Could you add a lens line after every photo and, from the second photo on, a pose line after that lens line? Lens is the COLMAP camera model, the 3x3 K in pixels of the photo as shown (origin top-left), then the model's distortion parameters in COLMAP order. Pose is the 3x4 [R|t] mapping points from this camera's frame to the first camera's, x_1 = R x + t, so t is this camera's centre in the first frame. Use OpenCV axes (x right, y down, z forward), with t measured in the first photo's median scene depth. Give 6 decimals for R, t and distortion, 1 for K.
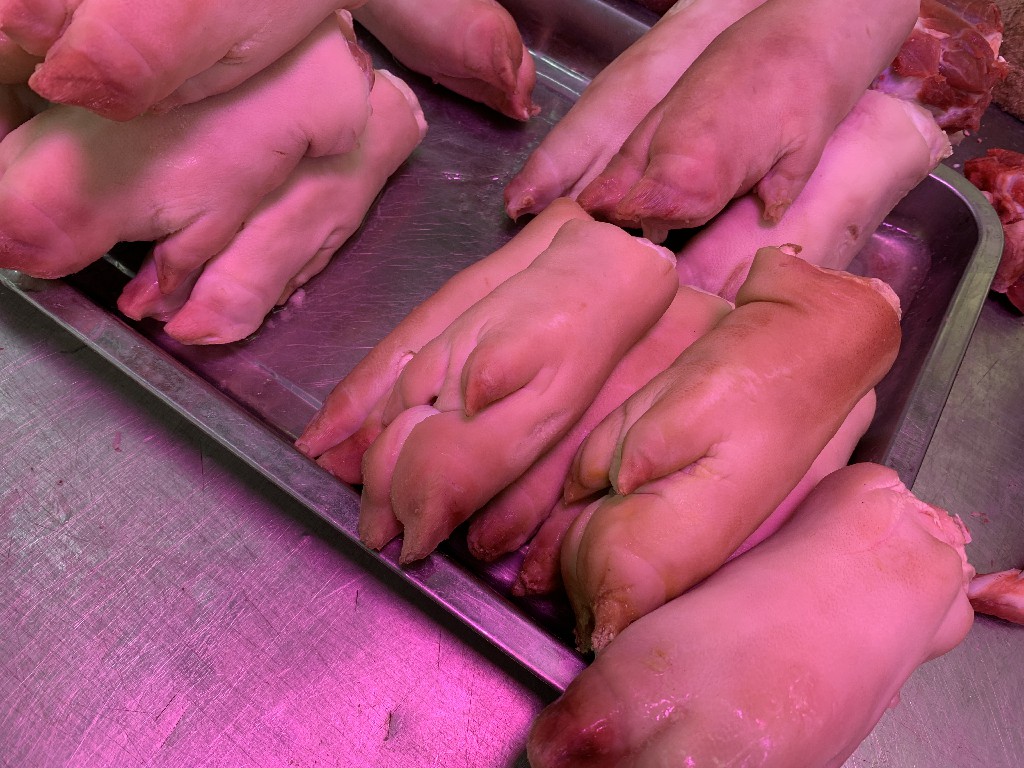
lens RADIAL K [[757.3, 0, 512.0], [0, 757.3, 384.0], [0, 0, 1]] dist [-0.005058, 0.000043]
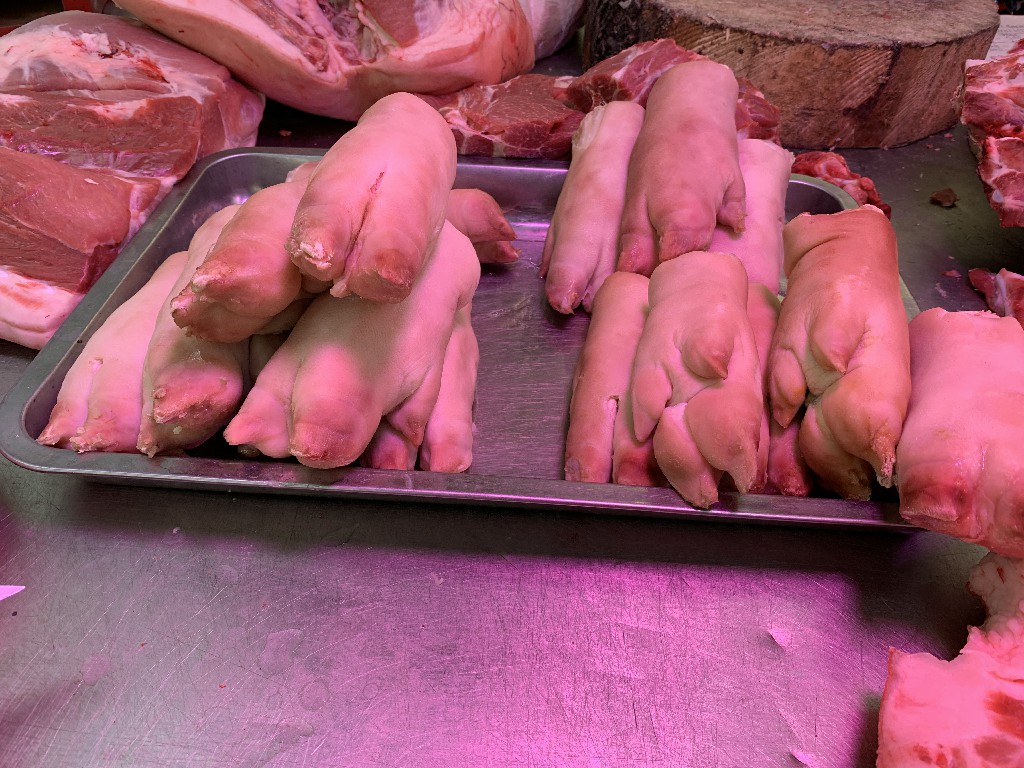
lens RADIAL K [[757.3, 0, 512.0], [0, 757.3, 384.0], [0, 0, 1]] dist [-0.005058, 0.000043]
pose [[0.856124, -0.424398, 0.294853, -0.625811], [0.487539, 0.852499, -0.188552, 0.095047], [-0.171341, 0.305176, 0.936755, -0.184251]]
